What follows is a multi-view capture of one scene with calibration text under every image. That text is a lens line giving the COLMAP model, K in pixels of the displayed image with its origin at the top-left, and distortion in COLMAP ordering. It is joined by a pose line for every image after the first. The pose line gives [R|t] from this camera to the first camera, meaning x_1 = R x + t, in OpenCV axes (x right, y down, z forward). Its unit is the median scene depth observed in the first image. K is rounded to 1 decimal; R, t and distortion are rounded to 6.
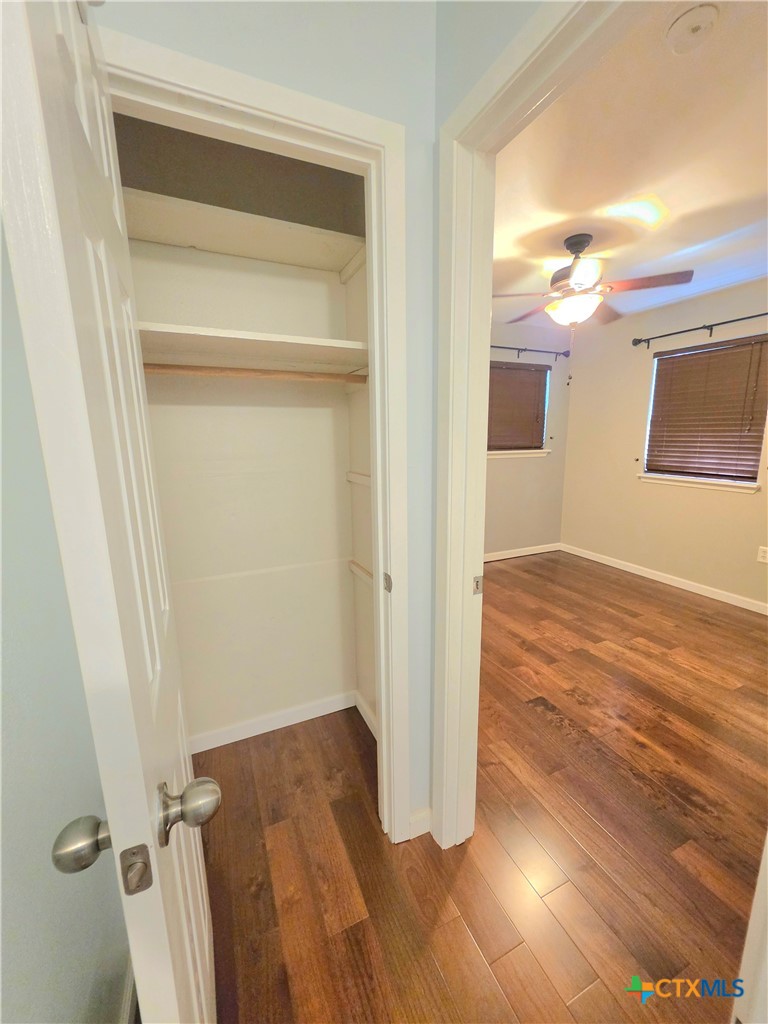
lens RADIAL K [[411.1, 0, 384.3], [0, 411.1, 520.3], [0, 0, 1]] dist [-0.005310, 0.001158]
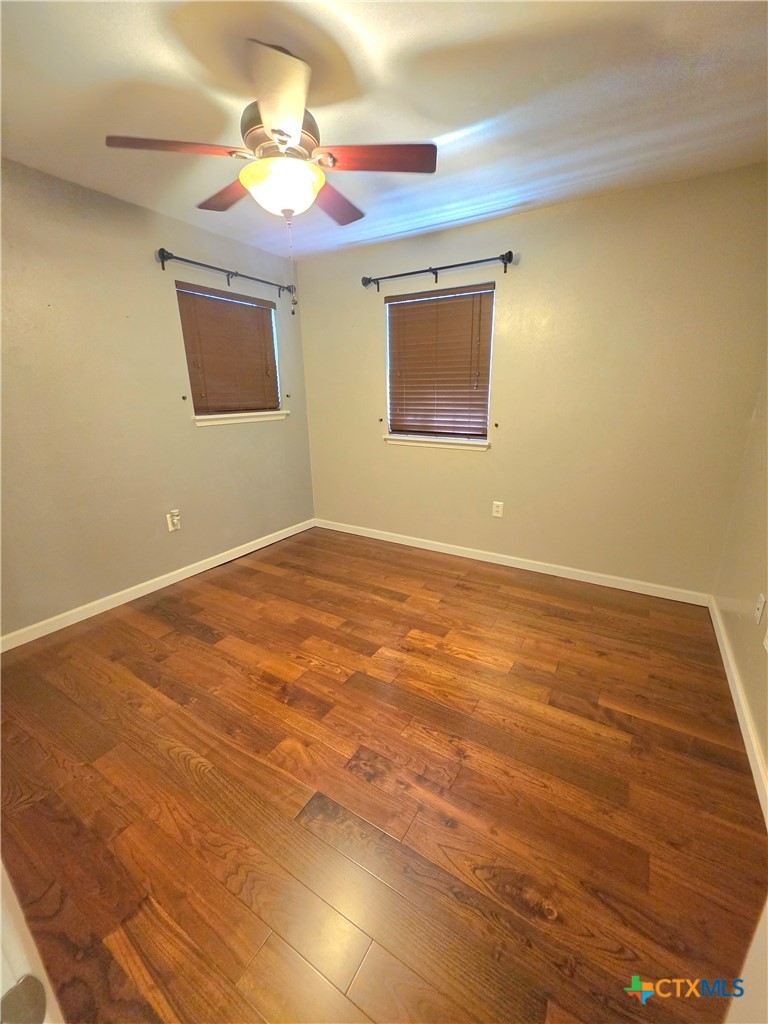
lens RADIAL K [[411.1, 0, 383.0], [0, 411.1, 512.0], [0, 0, 1]] dist [-0.005310, 0.001158]
pose [[0.834595, -0.153050, 0.529175, 0.130700], [0.113136, 0.987774, 0.107253, -0.052176], [-0.539120, -0.029644, 0.841707, 0.273294]]
